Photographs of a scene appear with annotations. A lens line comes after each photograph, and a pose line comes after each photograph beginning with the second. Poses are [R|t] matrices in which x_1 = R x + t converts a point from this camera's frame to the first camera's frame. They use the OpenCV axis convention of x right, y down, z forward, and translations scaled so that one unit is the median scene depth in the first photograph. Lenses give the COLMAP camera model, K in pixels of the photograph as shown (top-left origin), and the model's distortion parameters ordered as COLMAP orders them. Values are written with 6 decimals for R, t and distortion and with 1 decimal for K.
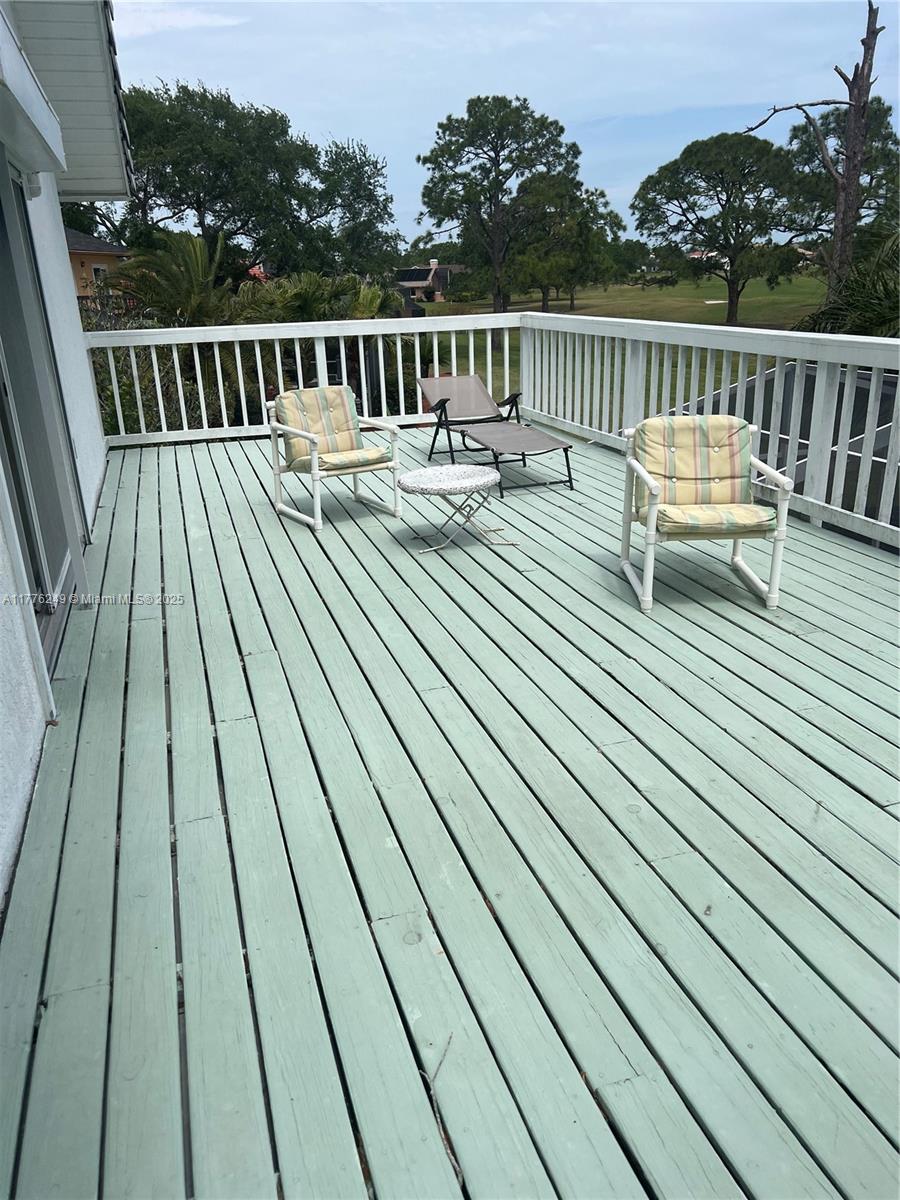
lens RADIAL K [[907.3, 0, 454.7], [0, 907.3, 601.5], [0, 0, 1]] dist [0.051885, -0.022745]
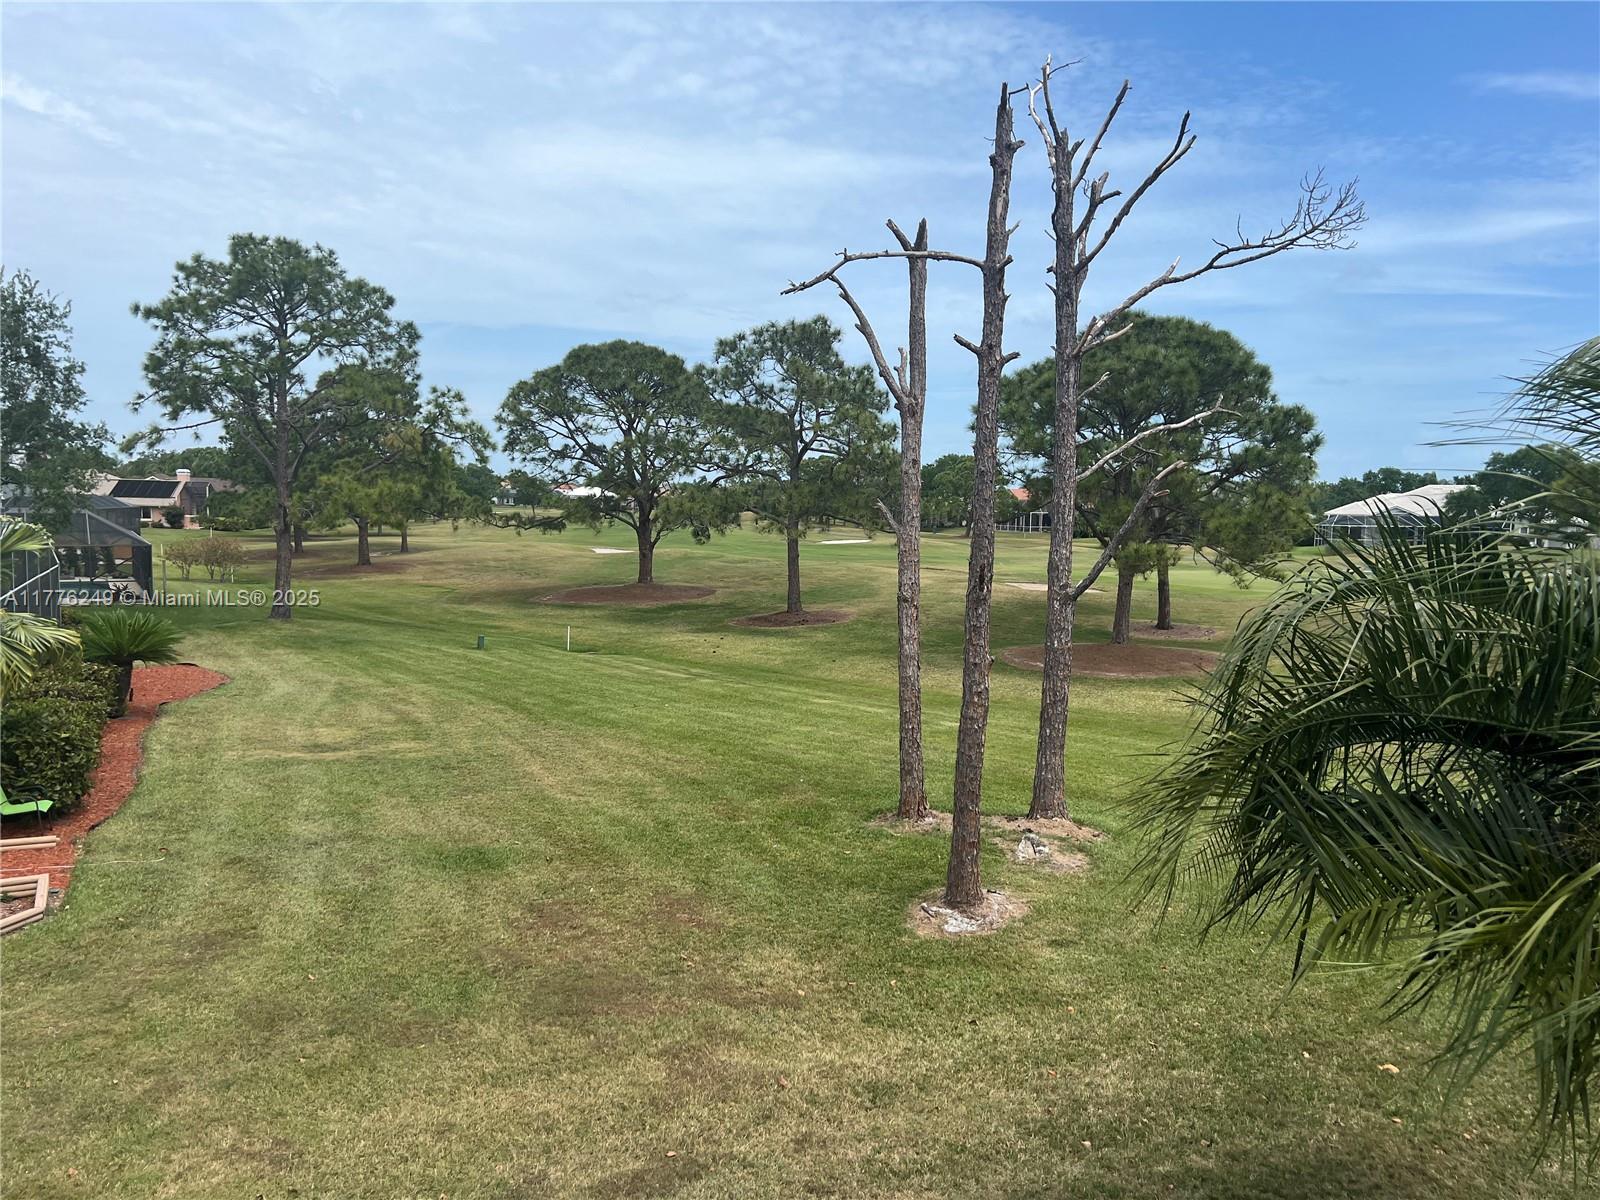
lens RADIAL K [[1209.7, 0, 797.9], [0, 1209.7, 592.9], [0, 0, 1]] dist [0.051885, -0.022745]
pose [[0.903749, 0.024821, 0.427343, 0.010880], [0.091940, 0.963764, -0.250413, -0.061258], [-0.418073, 0.265600, 0.868718, 0.161379]]
